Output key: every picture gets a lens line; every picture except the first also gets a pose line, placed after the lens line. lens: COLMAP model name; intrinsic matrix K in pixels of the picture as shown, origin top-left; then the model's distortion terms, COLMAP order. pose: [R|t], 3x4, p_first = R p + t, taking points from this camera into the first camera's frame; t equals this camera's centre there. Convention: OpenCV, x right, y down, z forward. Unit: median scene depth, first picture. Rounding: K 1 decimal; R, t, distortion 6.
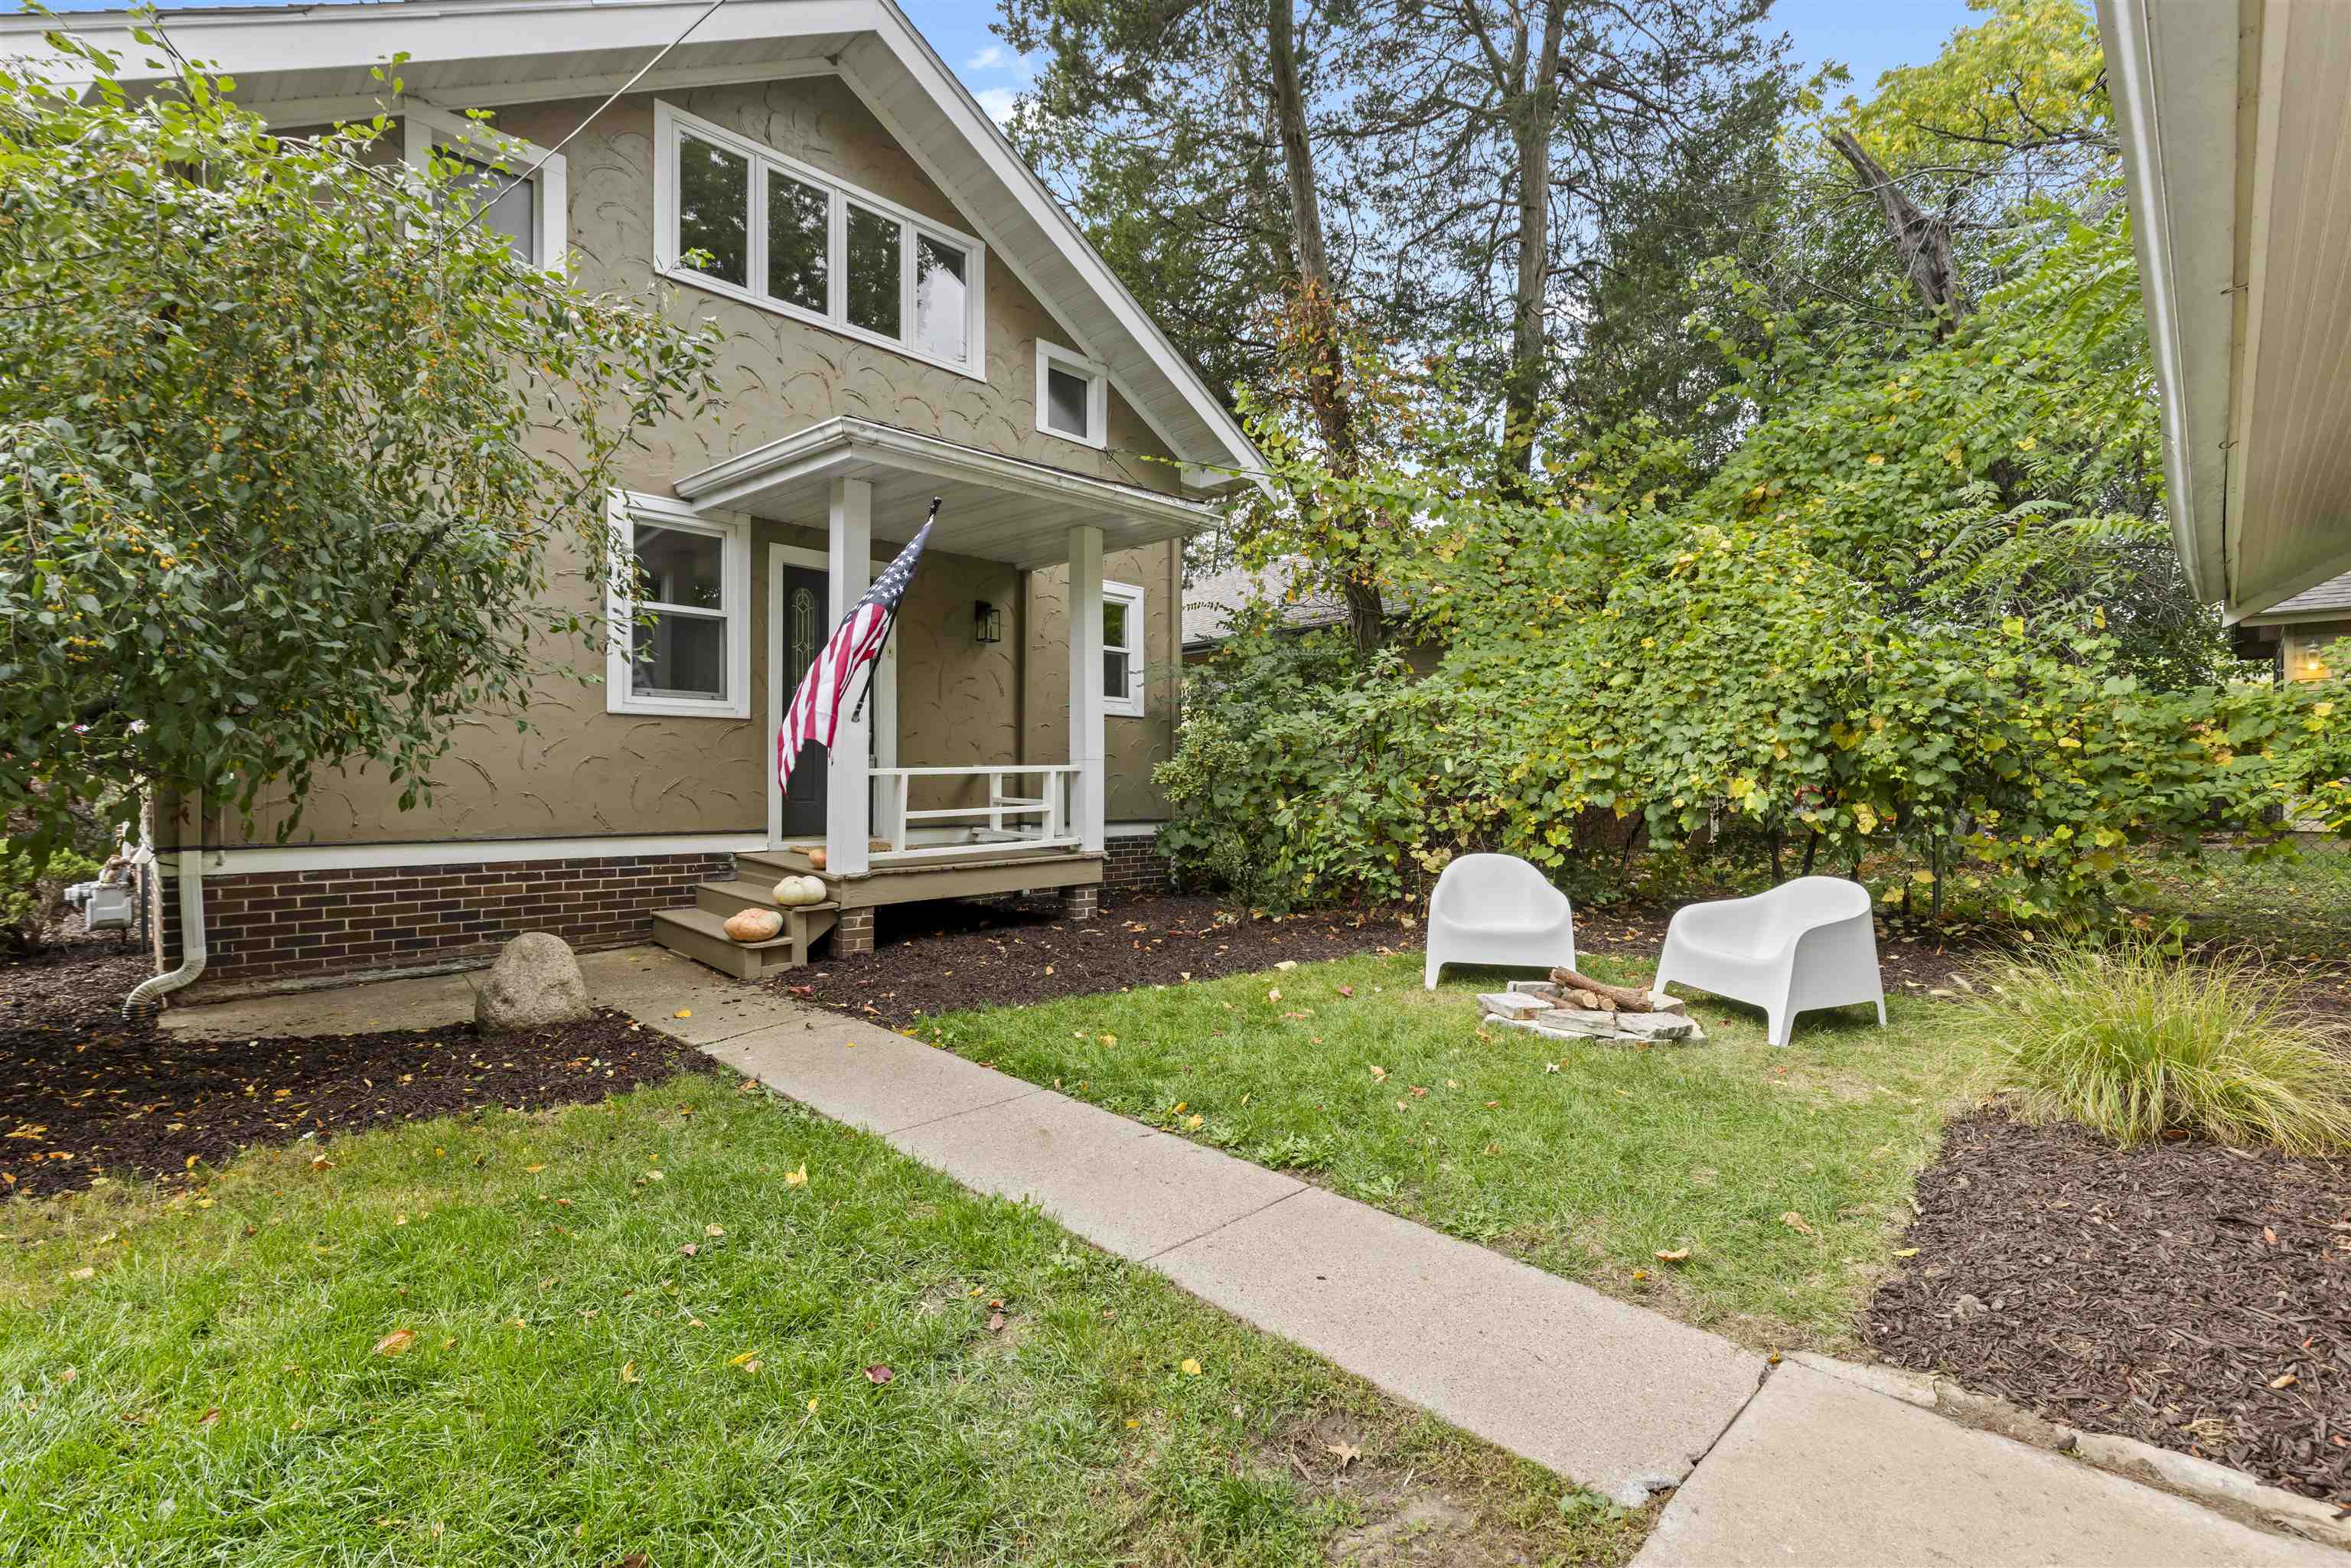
lens RADIAL K [[1066.7, 0, 1175.5], [0, 1066.7, 784.0], [0, 0, 1]] dist [0.019540, -0.000147]
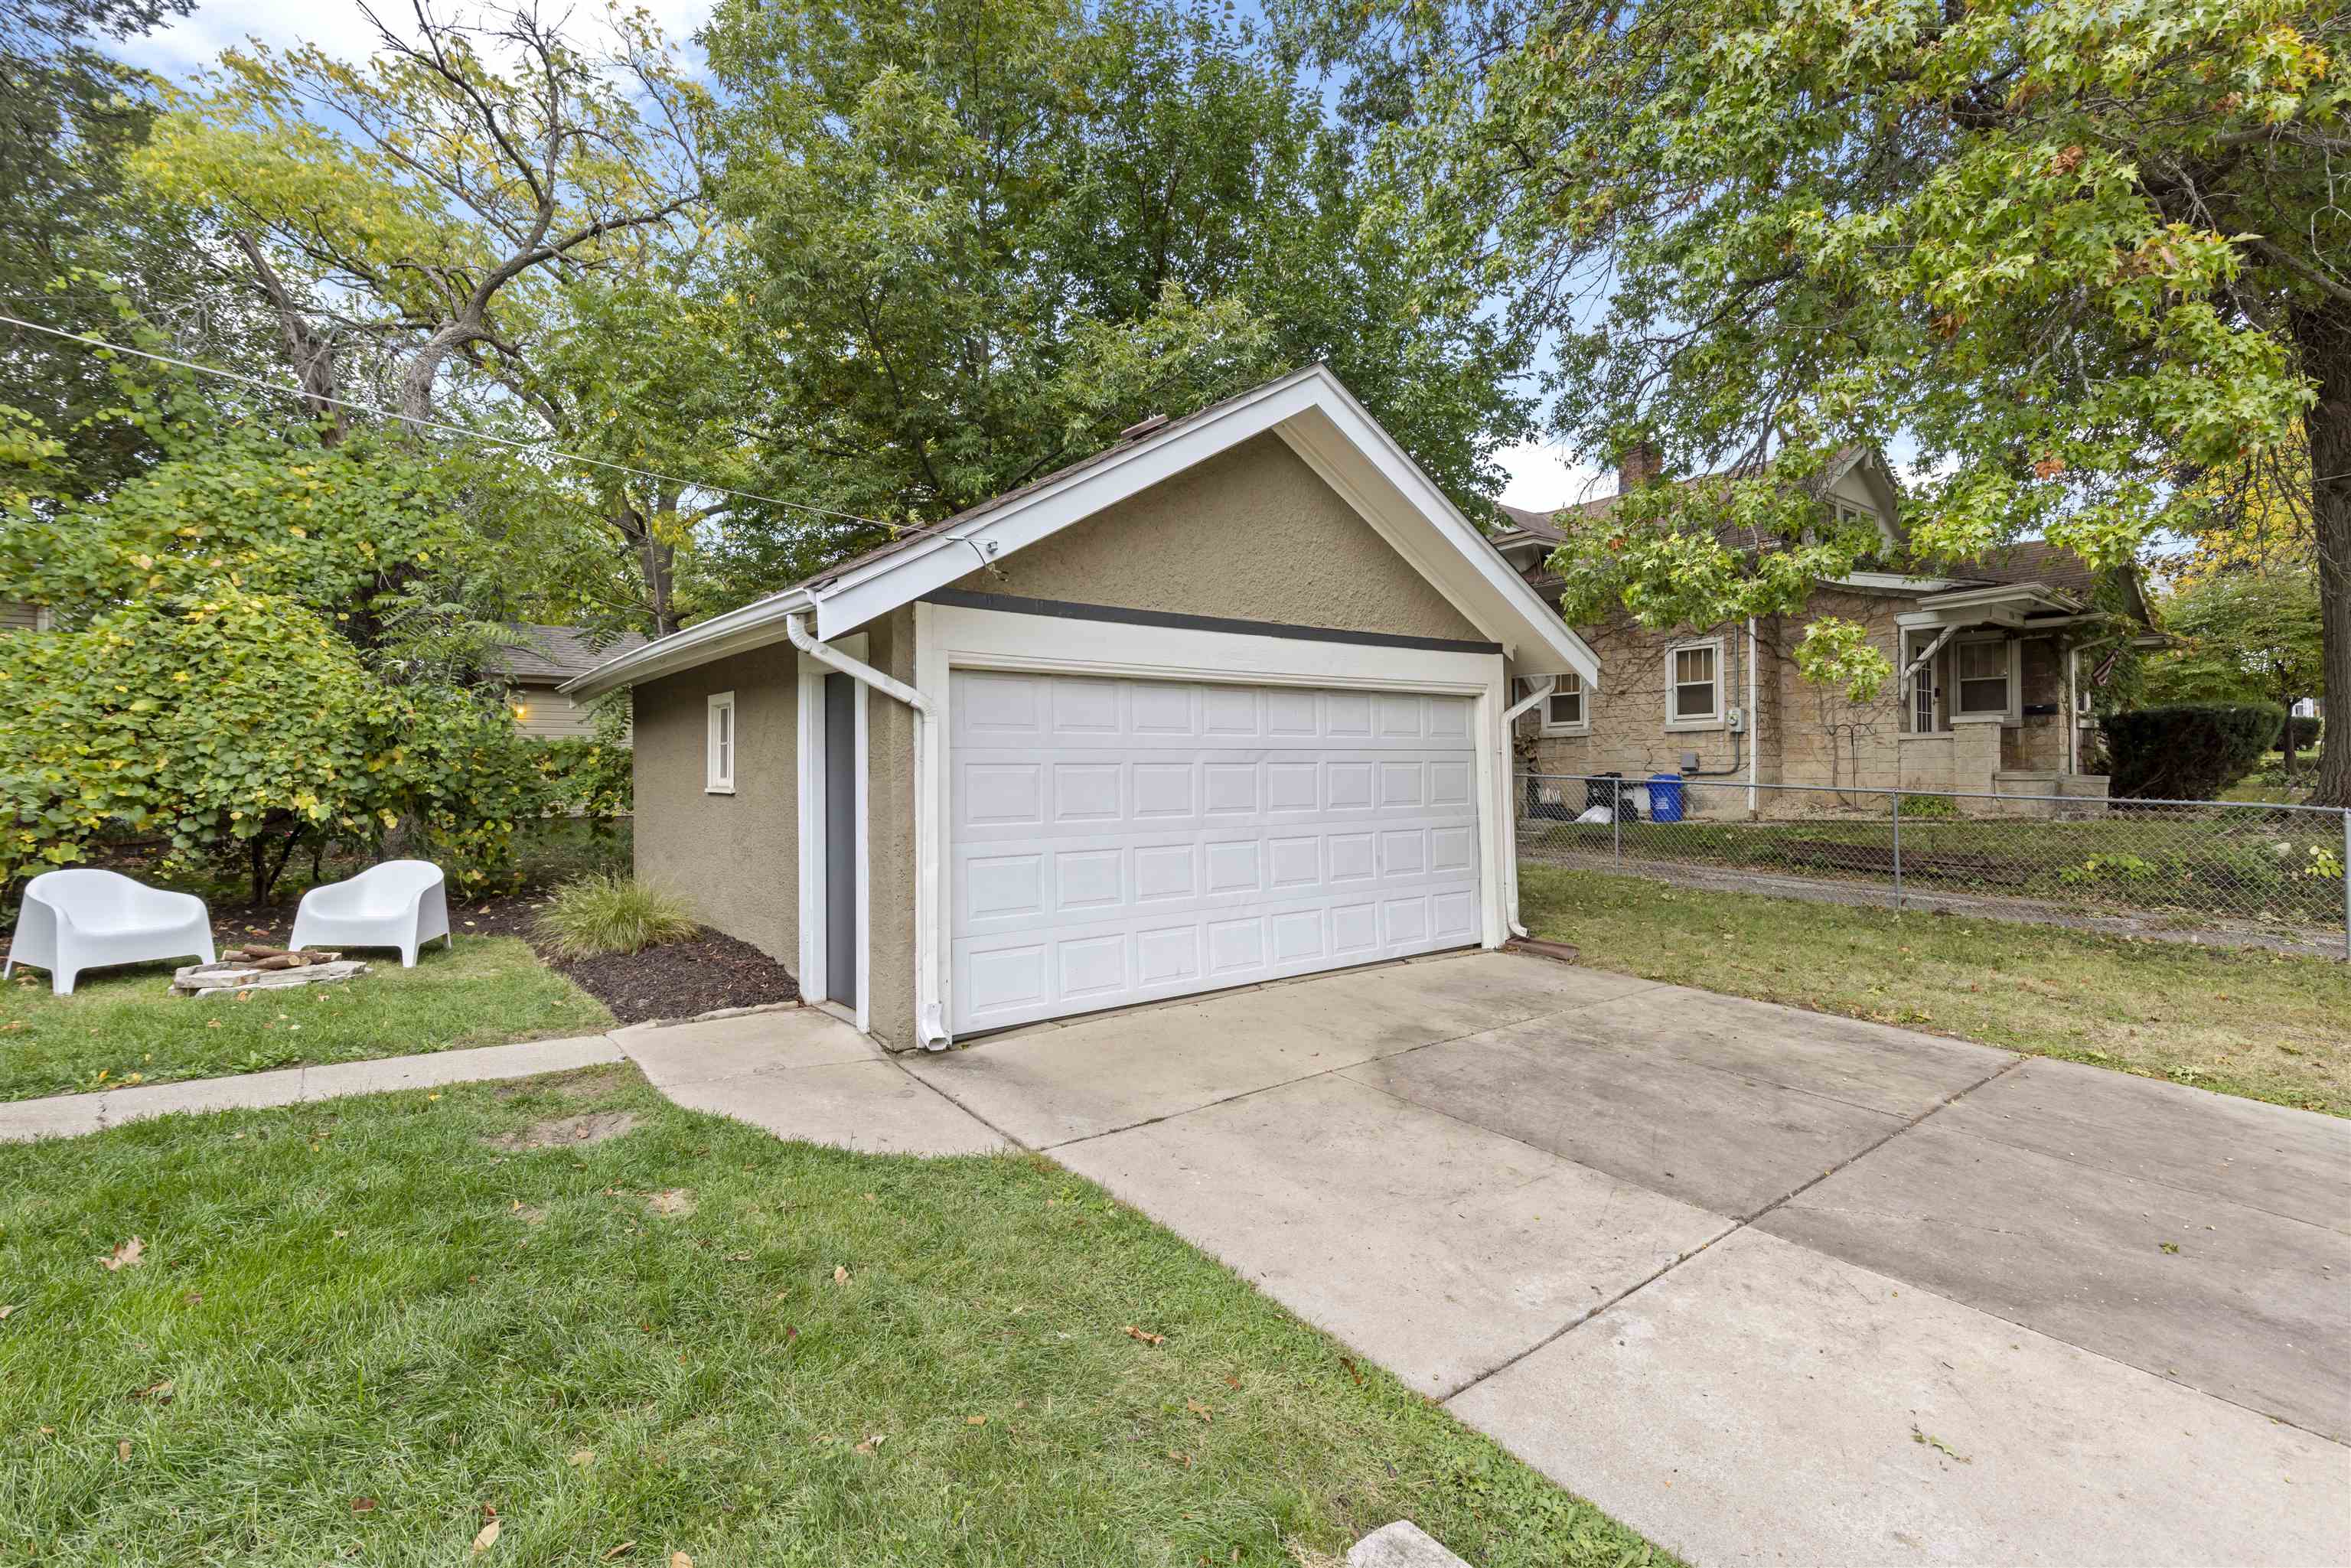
lens RADIAL K [[1066.7, 0, 1175.5], [0, 1066.7, 784.0], [0, 0, 1]] dist [0.019540, -0.000147]
pose [[0.145116, -0.005395, 0.989400, -0.605618], [0.006332, 0.999970, 0.004524, -0.016997], [-0.989394, 0.005608, 0.145146, -0.239268]]
